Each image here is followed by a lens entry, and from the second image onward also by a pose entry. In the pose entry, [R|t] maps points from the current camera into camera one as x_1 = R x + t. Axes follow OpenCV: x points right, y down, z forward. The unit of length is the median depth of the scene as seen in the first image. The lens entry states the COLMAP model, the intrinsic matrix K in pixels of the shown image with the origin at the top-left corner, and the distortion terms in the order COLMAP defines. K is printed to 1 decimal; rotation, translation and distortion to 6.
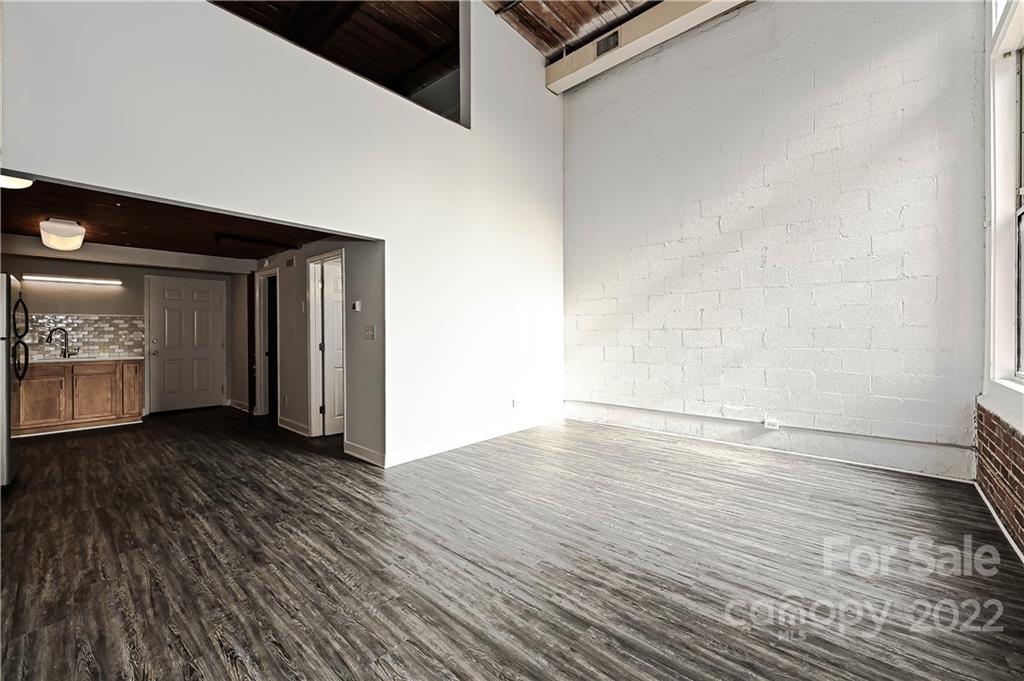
lens RADIAL K [[408.3, 0, 511.1], [0, 408.3, 344.1], [0, 0, 1]] dist [-0.001848, -0.000285]
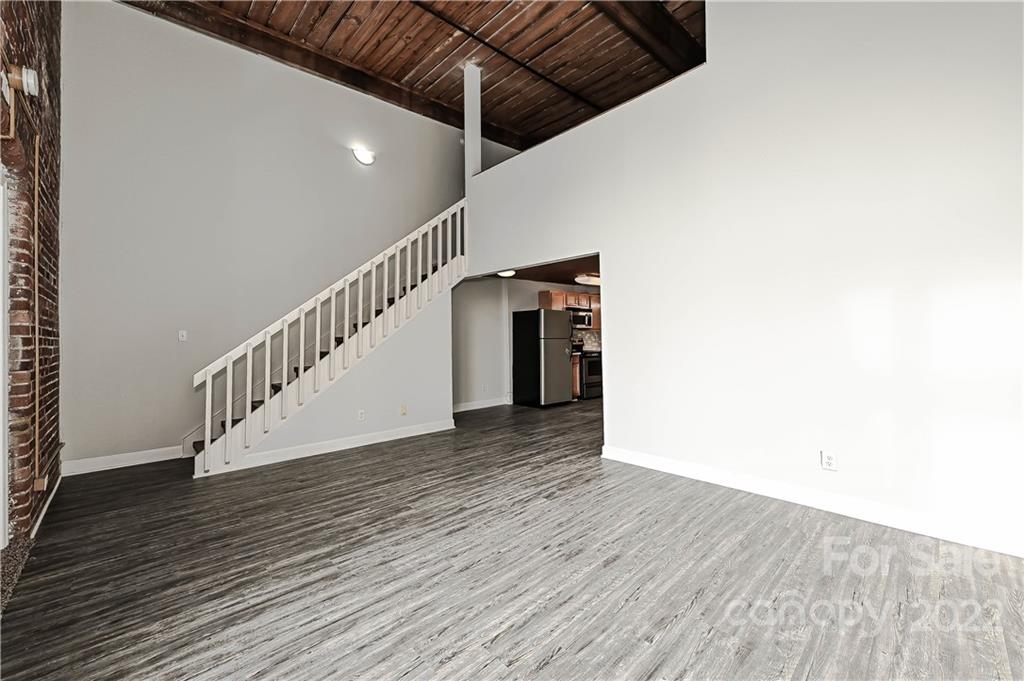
lens RADIAL K [[408.3, 0, 513.8], [0, 408.3, 336.8], [0, 0, 1]] dist [-0.001848, -0.000285]
pose [[-0.077647, 0.003349, -0.996975, 1.128910], [-0.012592, 0.999911, 0.004340, -0.034884], [0.996901, 0.012891, -0.077598, 1.164790]]
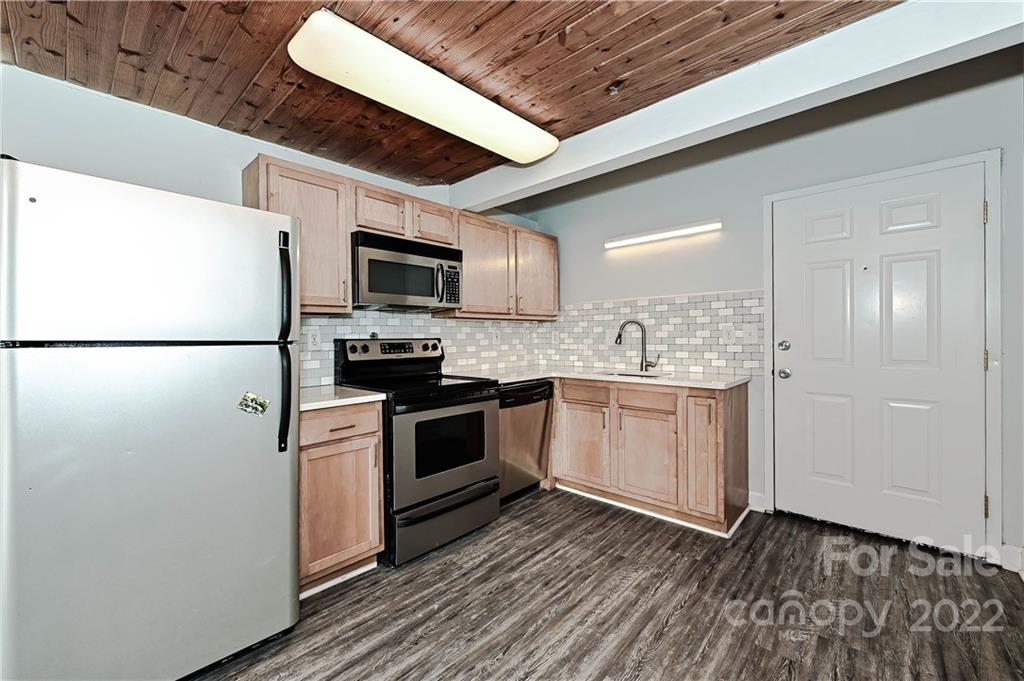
lens RADIAL K [[408.3, 0, 511.5], [0, 408.3, 333.9], [0, 0, 1]] dist [-0.001848, -0.000285]
pose [[-0.003293, 0.001219, -0.999994, -1.026387], [-0.016963, 0.999855, 0.001274, -0.034567], [0.999851, 0.016967, -0.003272, 1.656758]]
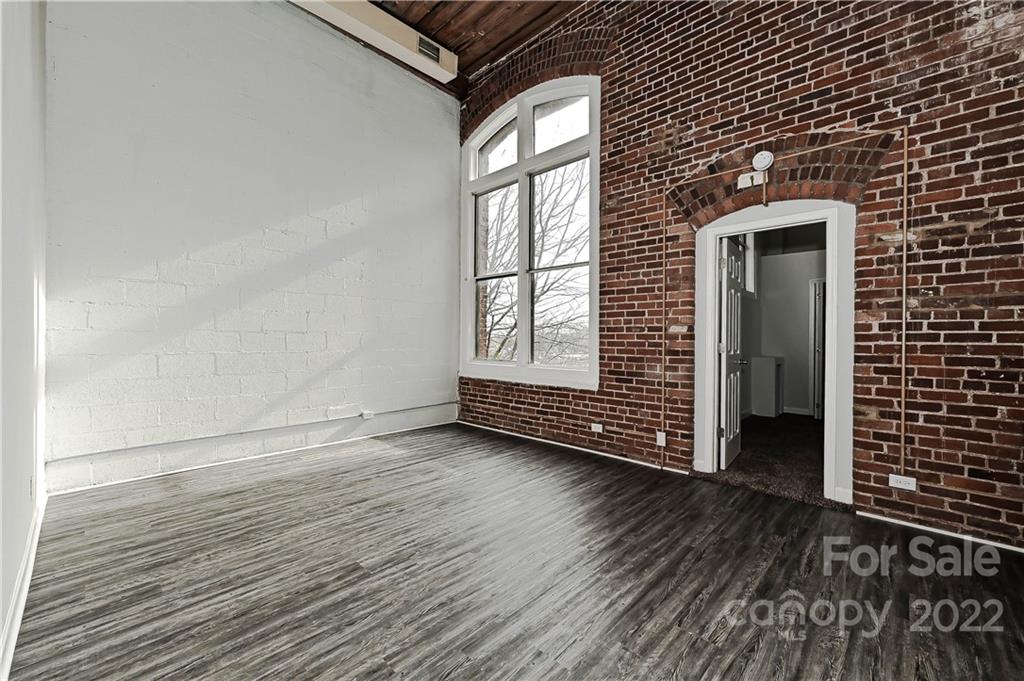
lens RADIAL K [[408.3, 0, 509.1], [0, 408.3, 333.6], [0, 0, 1]] dist [-0.001848, -0.000285]
pose [[0.041972, 0.014696, 0.999011, -0.813150], [0.019553, 0.999688, -0.015527, -0.017635], [-0.998927, 0.020185, 0.041672, 0.835192]]
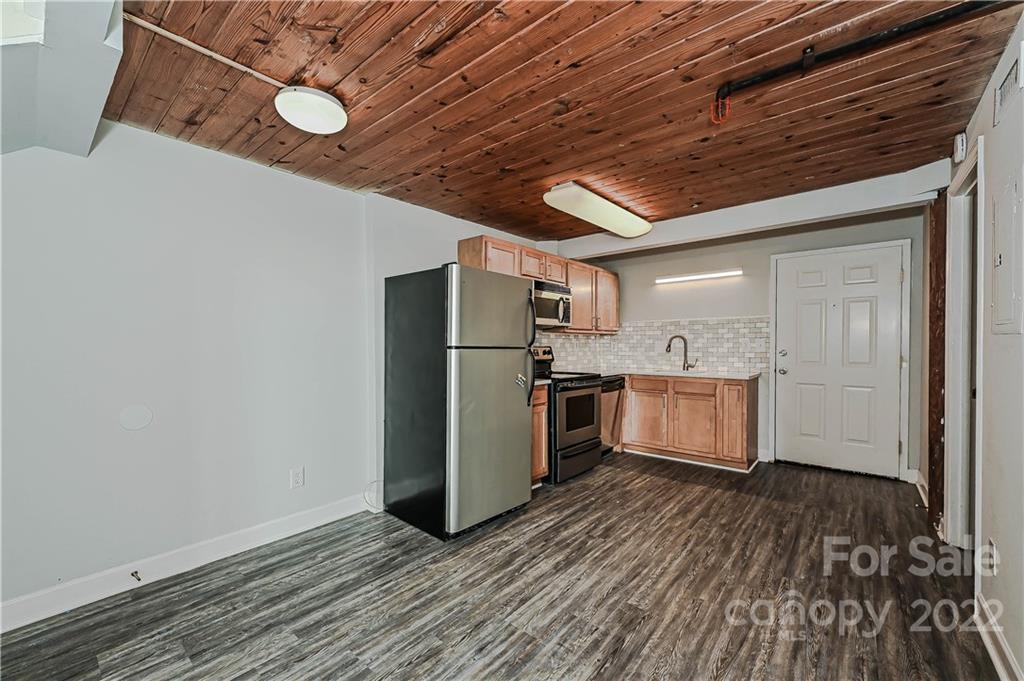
lens RADIAL K [[408.3, 0, 511.3], [0, 408.3, 346.0], [0, 0, 1]] dist [-0.001848, -0.000285]
pose [[0.032462, 0.009620, -0.999427, -0.518918], [-0.025724, 0.999630, 0.008787, -0.030188], [0.999142, 0.025424, 0.032697, 1.244982]]
